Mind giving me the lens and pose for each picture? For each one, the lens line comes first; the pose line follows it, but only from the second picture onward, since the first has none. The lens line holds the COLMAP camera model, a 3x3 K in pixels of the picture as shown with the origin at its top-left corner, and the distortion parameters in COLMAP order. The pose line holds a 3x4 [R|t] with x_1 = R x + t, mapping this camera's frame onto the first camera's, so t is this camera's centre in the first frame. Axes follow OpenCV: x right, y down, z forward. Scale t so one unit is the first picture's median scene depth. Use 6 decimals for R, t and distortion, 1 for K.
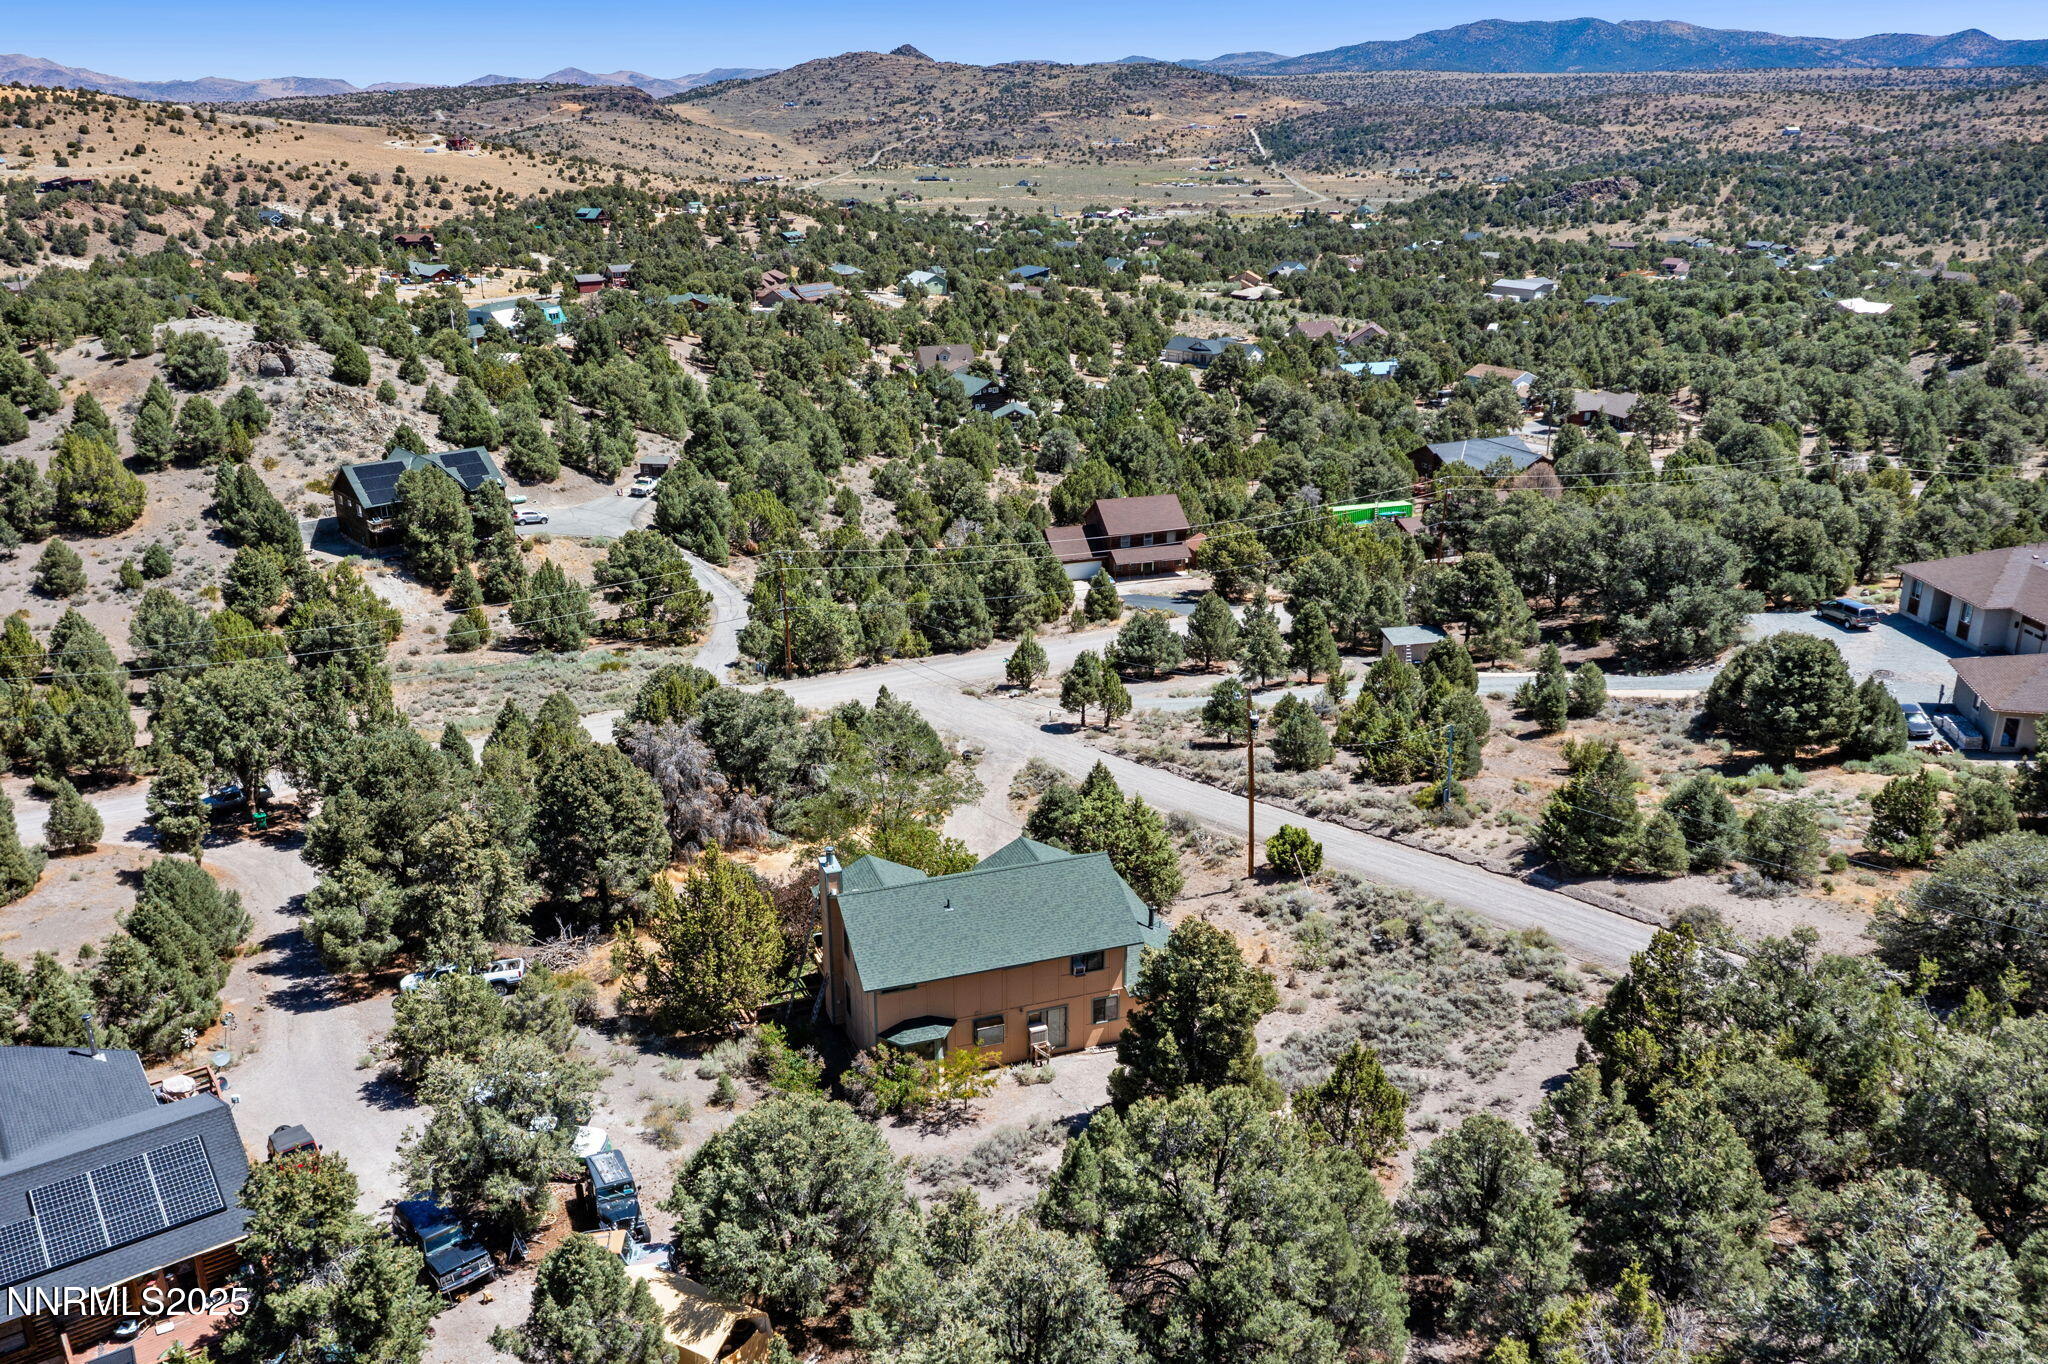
lens RADIAL K [[1635.5, 0, 1028.4], [0, 1635.5, 692.0], [0, 0, 1]] dist [-0.008479, 0.000969]
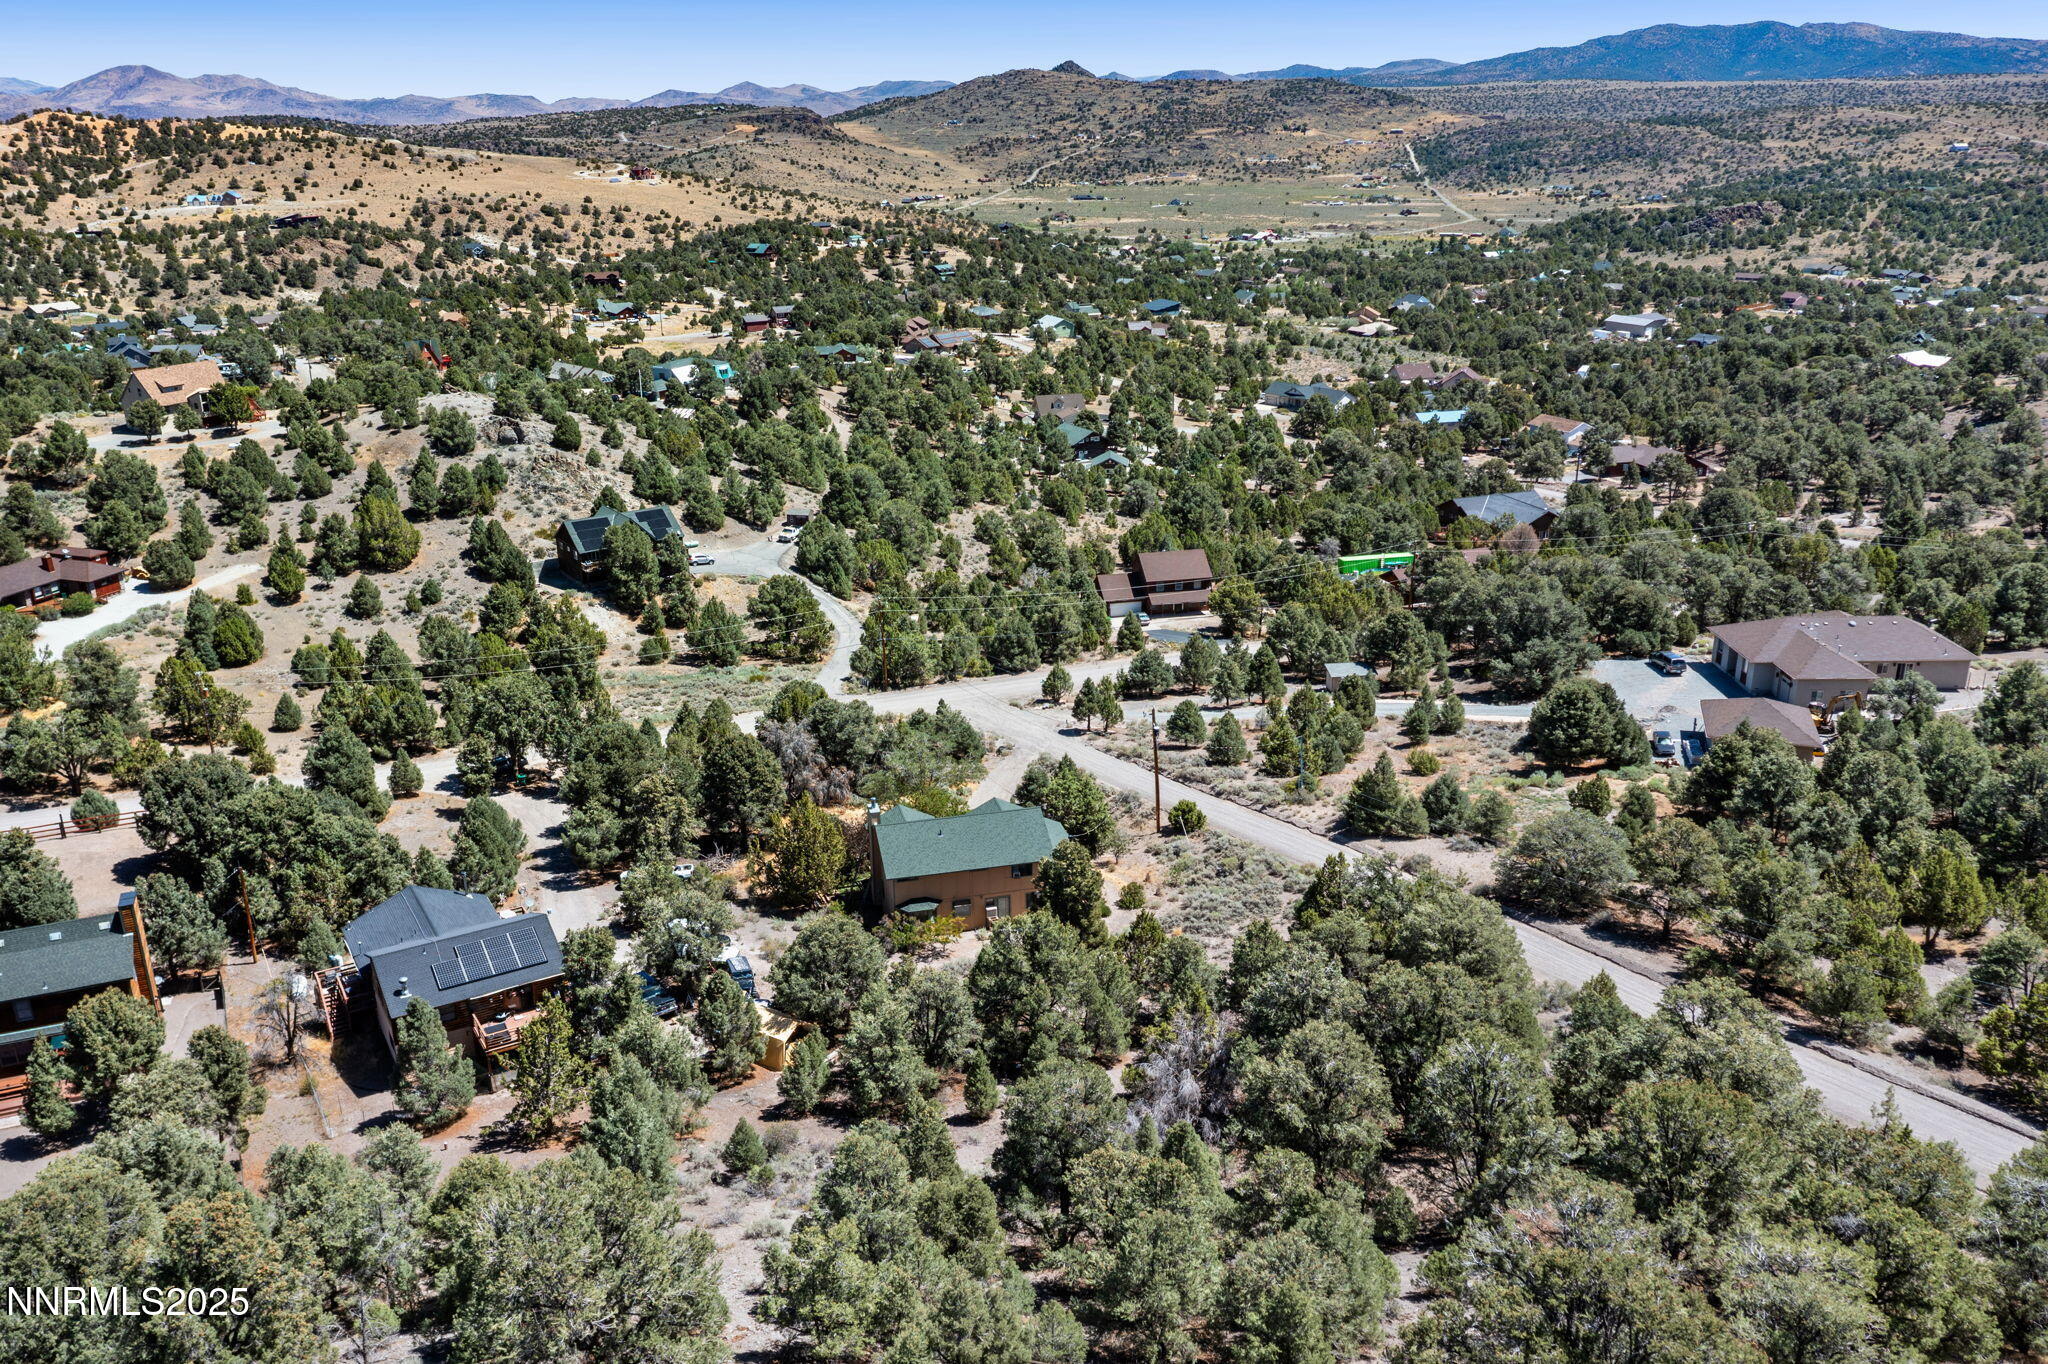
lens RADIAL K [[1635.5, 0, 1011.0], [0, 1635.5, 682.4], [0, 0, 1]] dist [-0.008479, 0.000969]
pose [[0.994372, 0.023411, -0.103326, 0.032373], [-0.024315, 0.999676, -0.007504, -0.002524], [0.103117, 0.009974, 0.994619, -0.112588]]
